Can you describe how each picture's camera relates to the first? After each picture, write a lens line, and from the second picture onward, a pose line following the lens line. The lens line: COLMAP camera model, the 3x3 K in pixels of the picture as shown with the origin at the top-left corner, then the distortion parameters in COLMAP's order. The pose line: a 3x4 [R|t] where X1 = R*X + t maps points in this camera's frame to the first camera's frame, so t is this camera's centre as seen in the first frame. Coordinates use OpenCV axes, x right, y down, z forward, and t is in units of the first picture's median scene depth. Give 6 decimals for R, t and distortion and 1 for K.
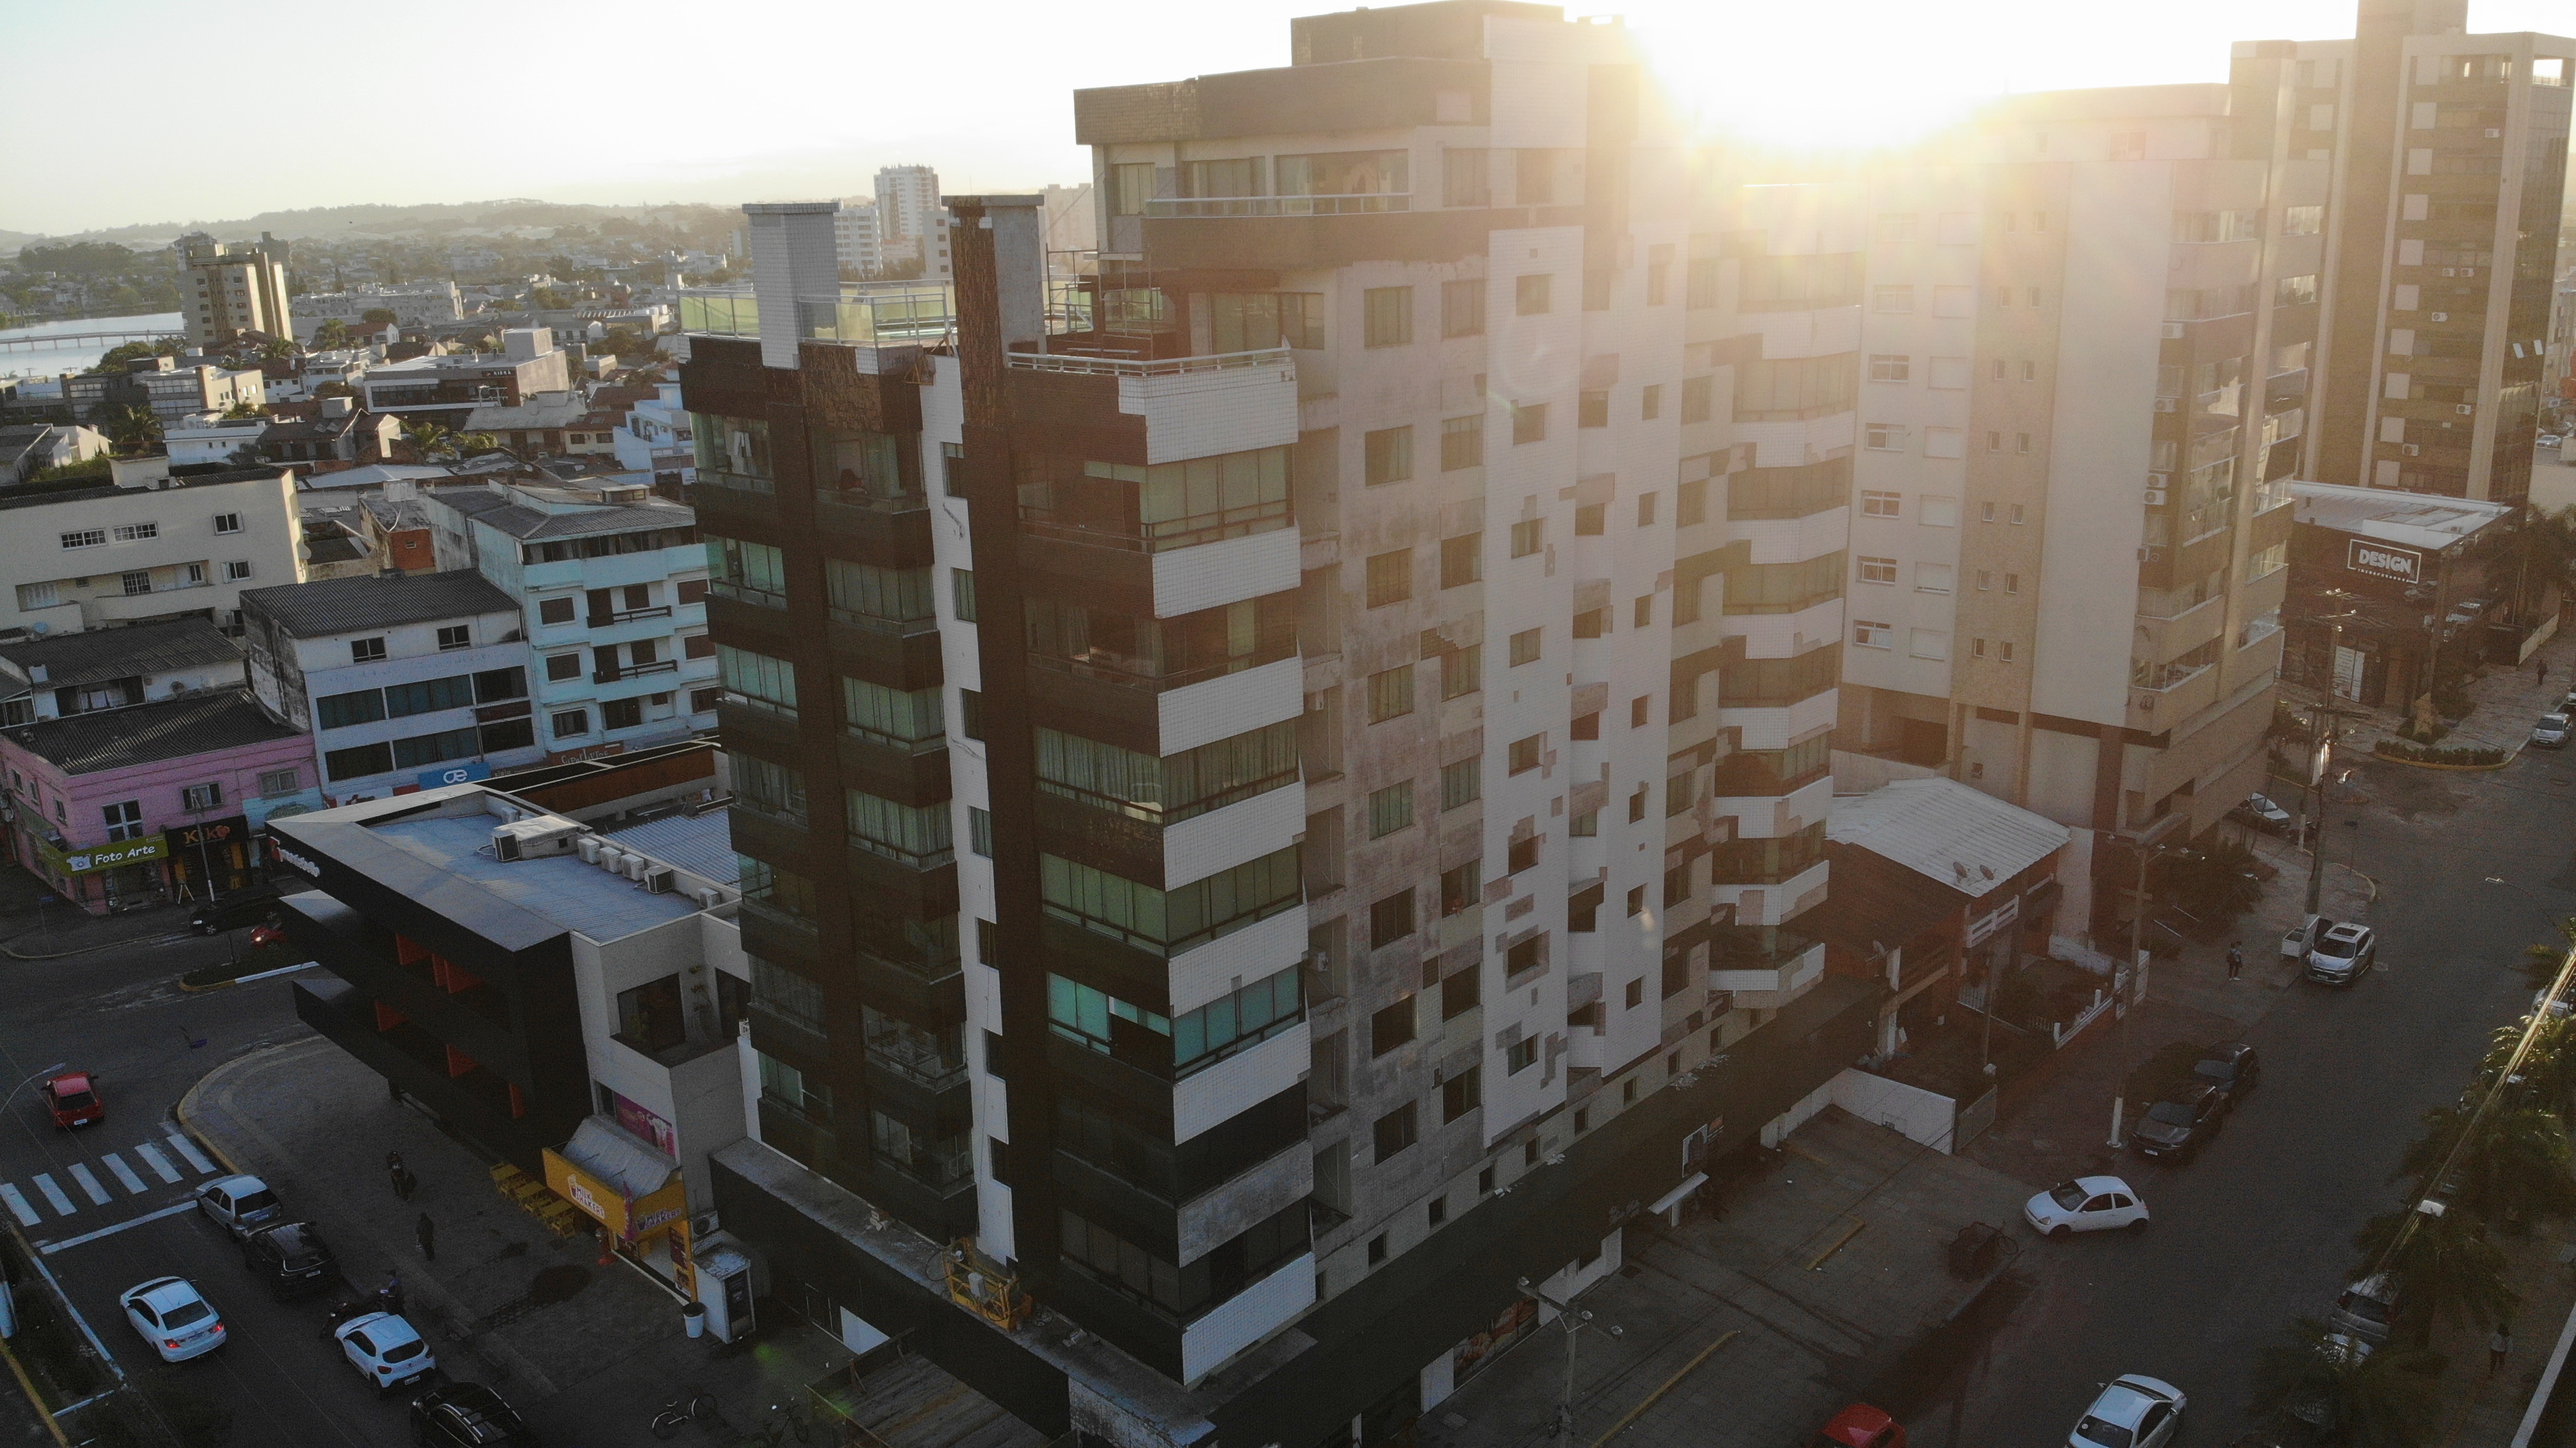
lens RADIAL K [[1856.4, 0, 1278.6], [0, 1856.4, 737.9], [0, 0, 1]] dist [0.067124, -0.169968]
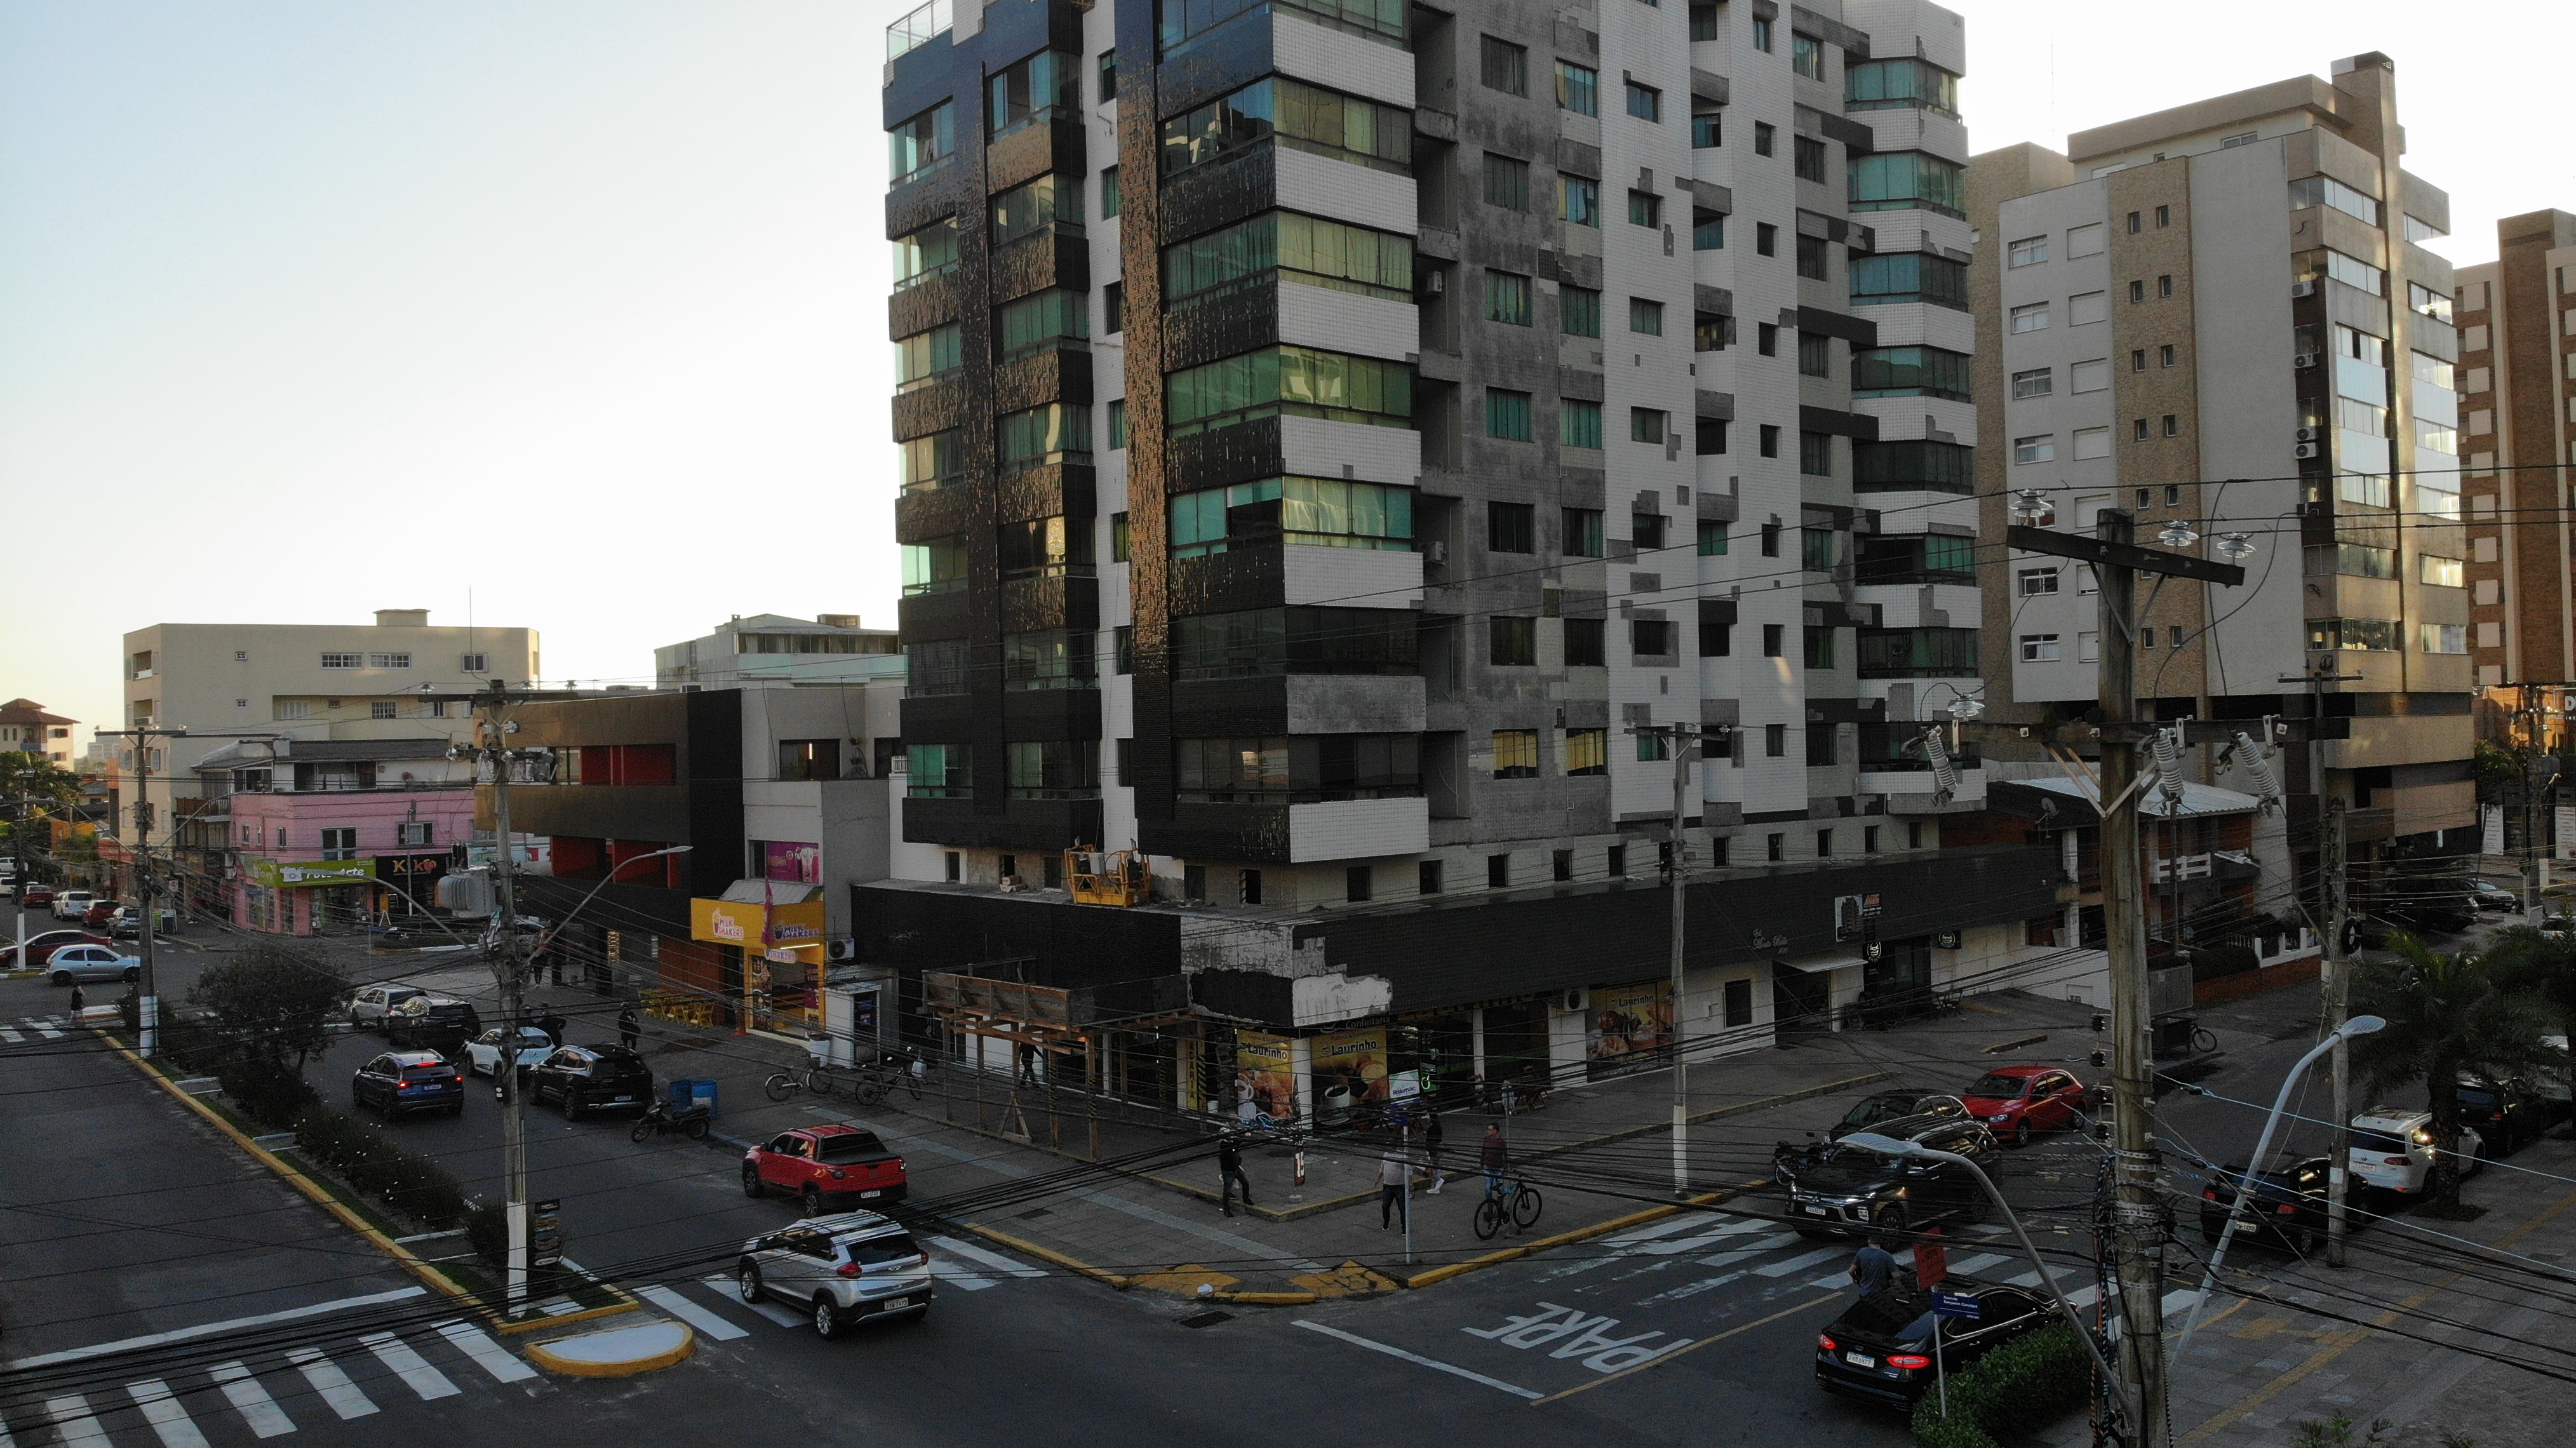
lens RADIAL K [[1856.4, 0, 1258.5], [0, 1856.4, 748.4], [0, 0, 1]] dist [0.067124, -0.169968]
pose [[0.993276, 0.004956, -0.115664, 0.039389], [-0.034395, 0.966605, -0.253954, 0.451811], [0.110543, 0.256224, 0.960276, 0.034026]]
